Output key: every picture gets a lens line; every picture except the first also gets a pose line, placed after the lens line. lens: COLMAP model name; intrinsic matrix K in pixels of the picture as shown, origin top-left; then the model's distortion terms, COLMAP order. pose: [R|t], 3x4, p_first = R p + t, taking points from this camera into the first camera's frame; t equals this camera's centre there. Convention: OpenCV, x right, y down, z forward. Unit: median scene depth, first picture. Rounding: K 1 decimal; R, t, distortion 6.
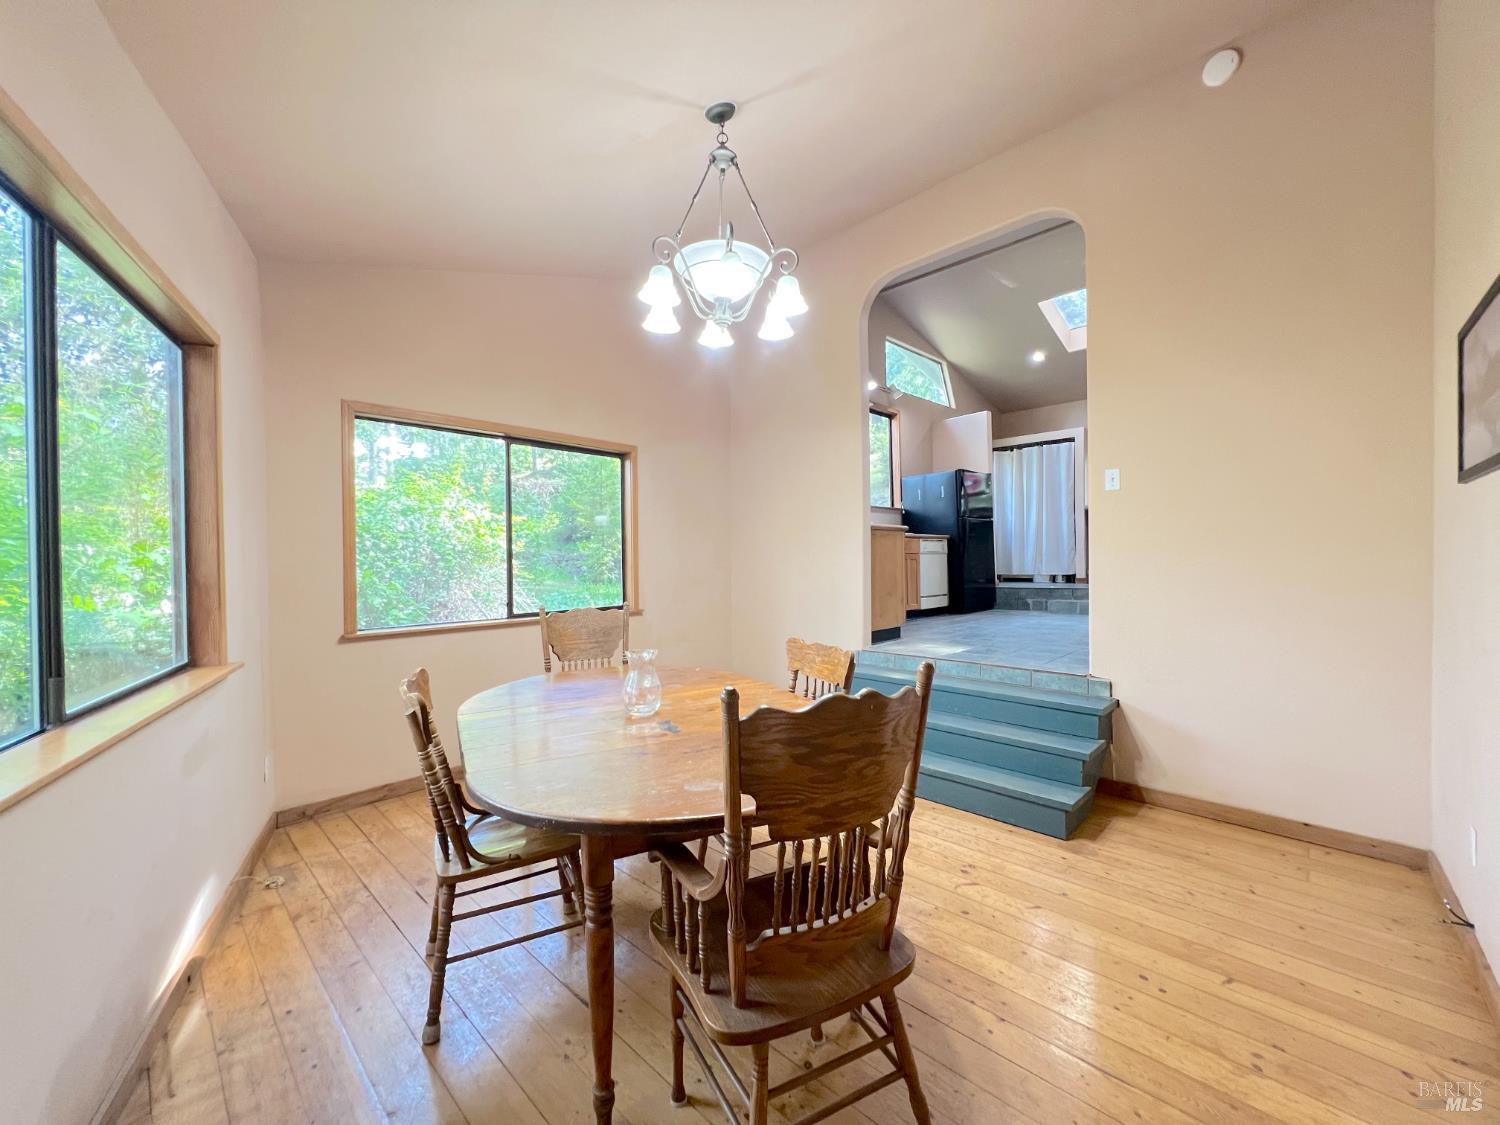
lens RADIAL K [[602.2, 0, 749.5], [0, 602.2, 558.0], [0, 0, 1]] dist [-0.003431, 0.001000]
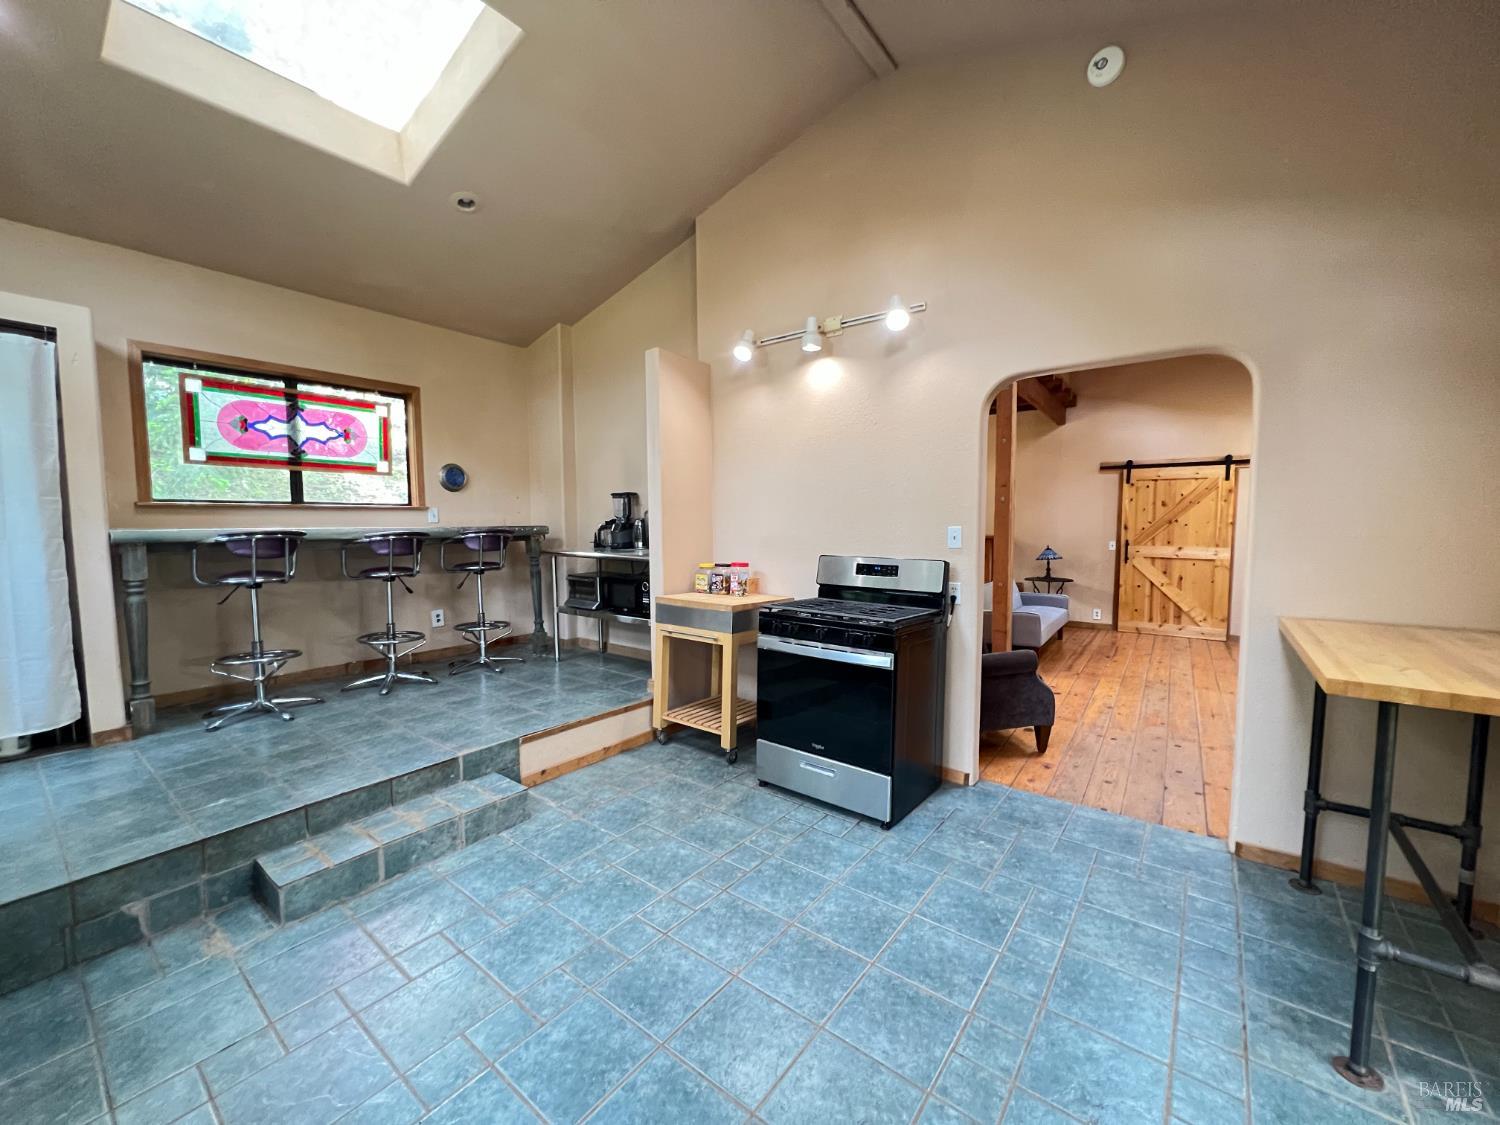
lens RADIAL K [[602.2, 0, 753.4], [0, 602.2, 564.2], [0, 0, 1]] dist [-0.003431, 0.001000]
pose [[-0.124423, -0.066622, 0.989990, 0.153978], [0.005151, 0.997687, 0.067787, -0.093310], [-0.992216, 0.013534, -0.123792, 0.683247]]
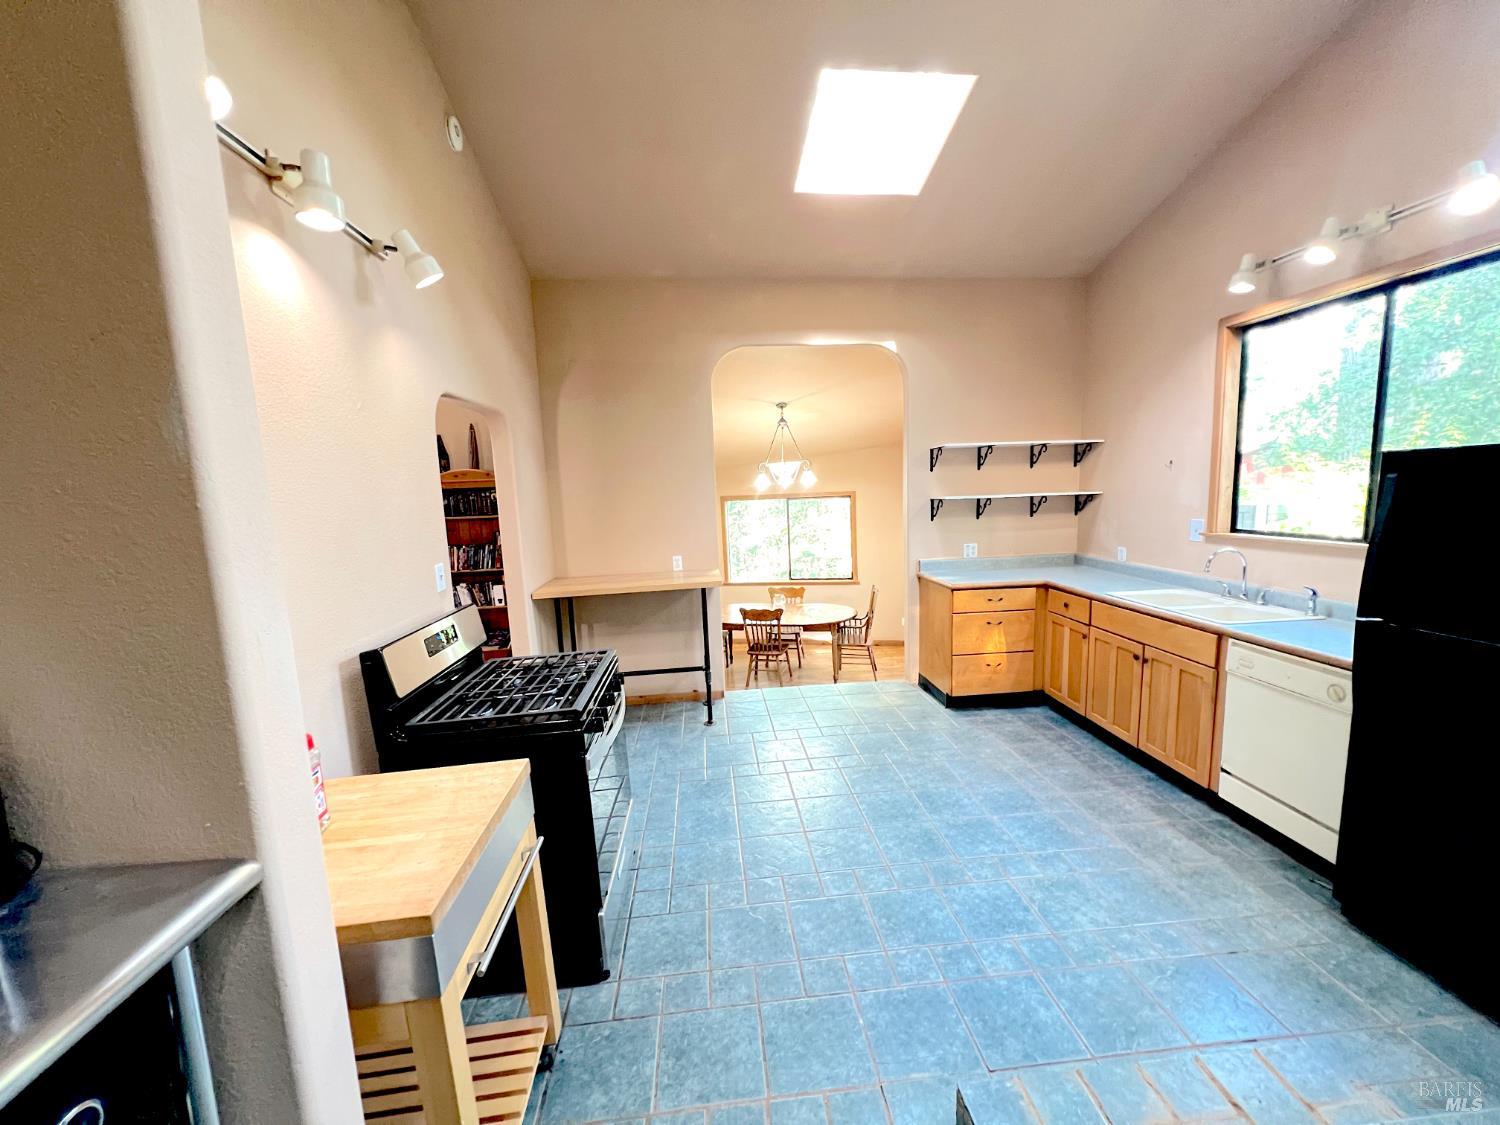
lens RADIAL K [[602.2, 0, 752.4], [0, 602.2, 565.6], [0, 0, 1]] dist [-0.003431, 0.001000]
pose [[-0.646860, 0.131878, -0.751119, 0.666760], [0.041618, 0.989571, 0.137904, -0.127034], [0.761472, 0.057945, -0.645603, 0.834278]]
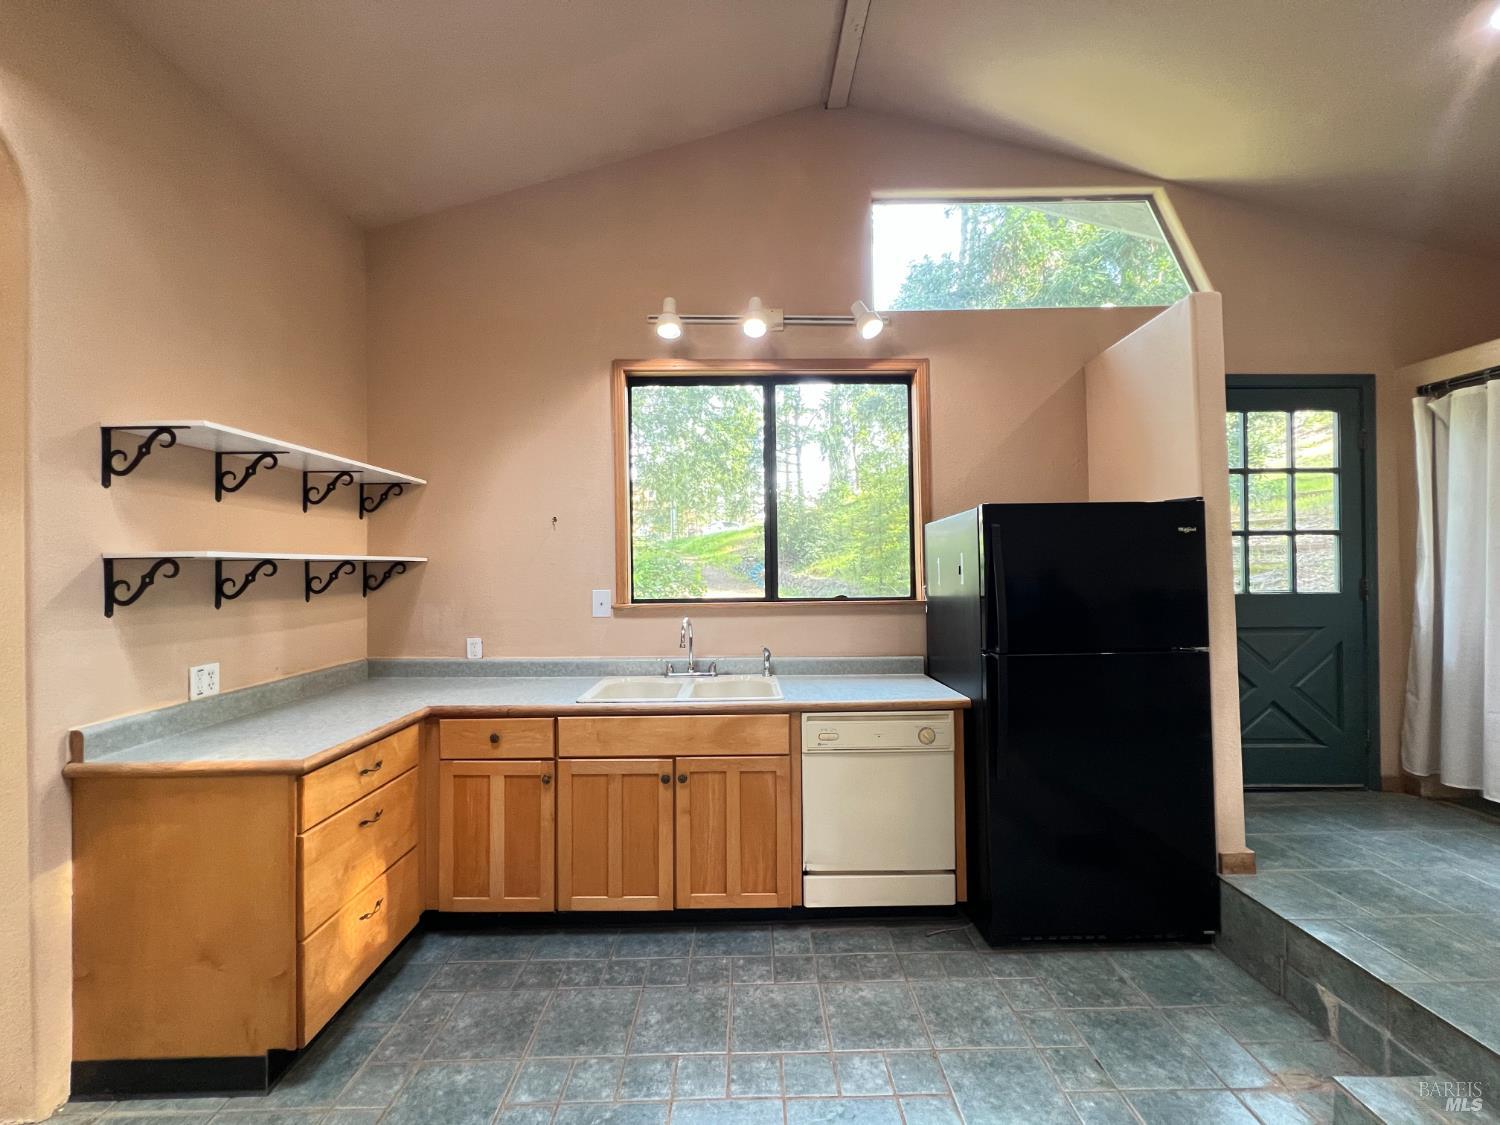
lens RADIAL K [[602.2, 0, 752.5], [0, 602.2, 565.3], [0, 0, 1]] dist [-0.003431, 0.001000]
pose [[0.713036, 0.002378, -0.701123, 0.426413], [0.000129, 0.999994, 0.003522, -0.101066], [0.701127, -0.002602, 0.713031, 0.592170]]
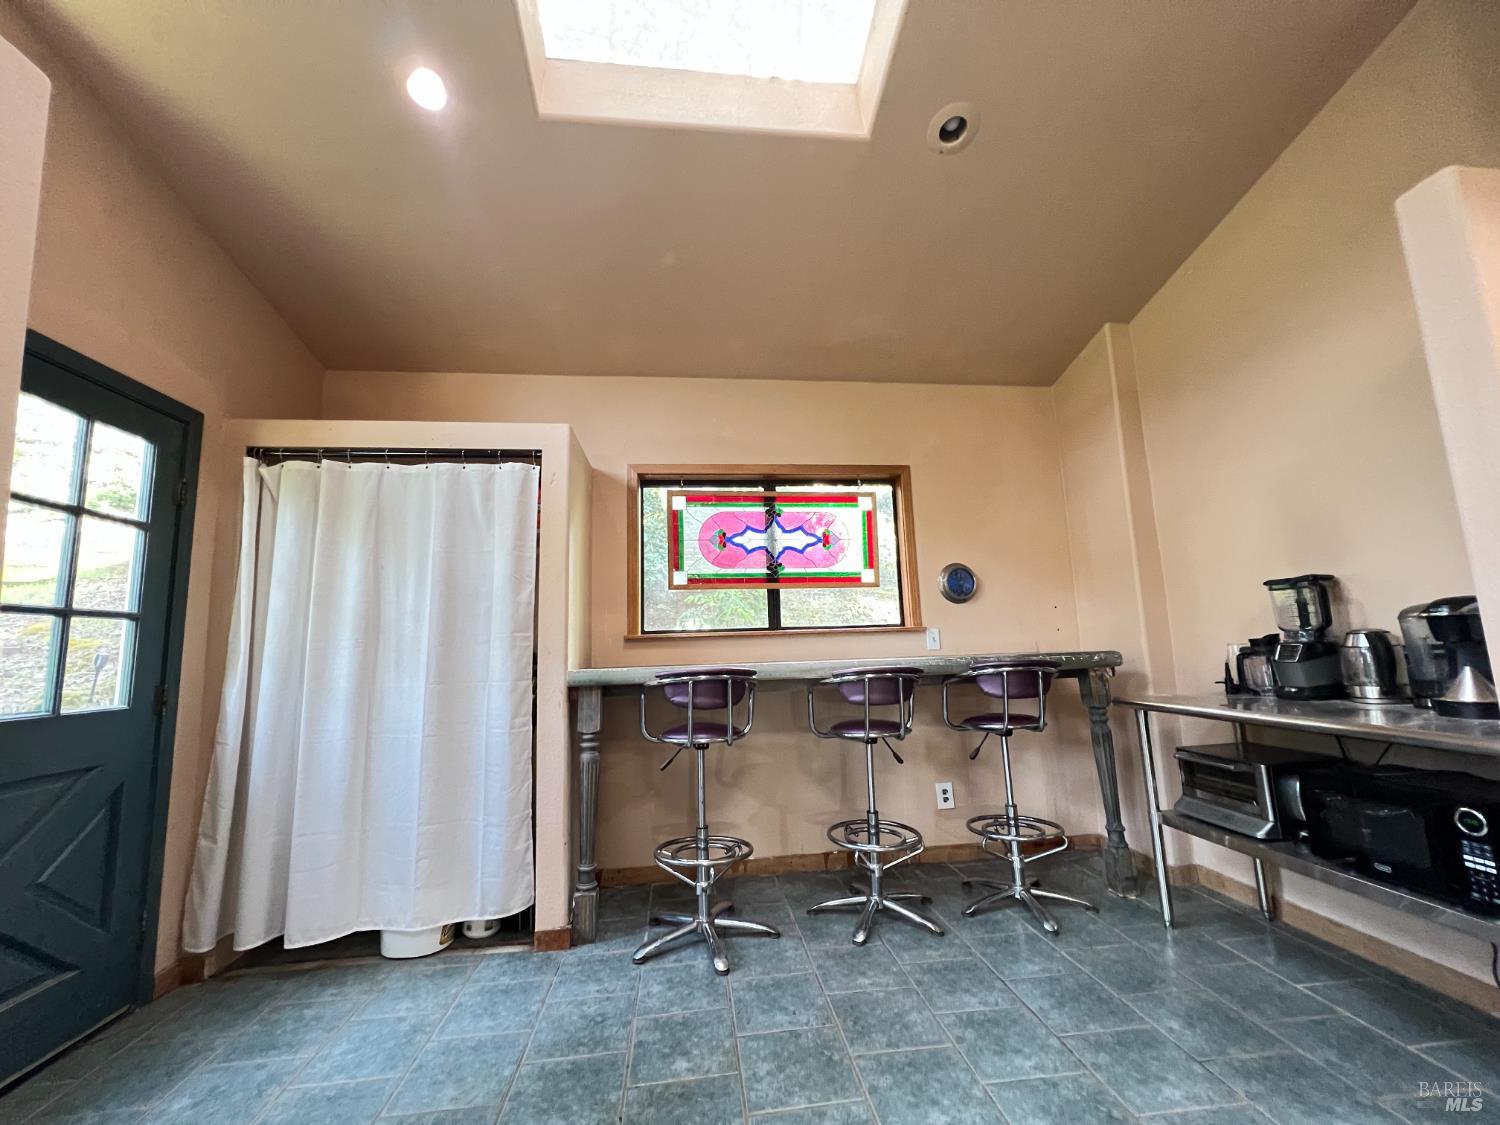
lens RADIAL K [[602.2, 0, 753.5], [0, 602.2, 564.5], [0, 0, 1]] dist [-0.003431, 0.001000]
pose [[0.628637, 0.094367, 0.771952, 0.389644], [0.030031, 0.988925, -0.145347, -0.097231], [-0.777119, 0.114553, 0.618841, 0.759227]]
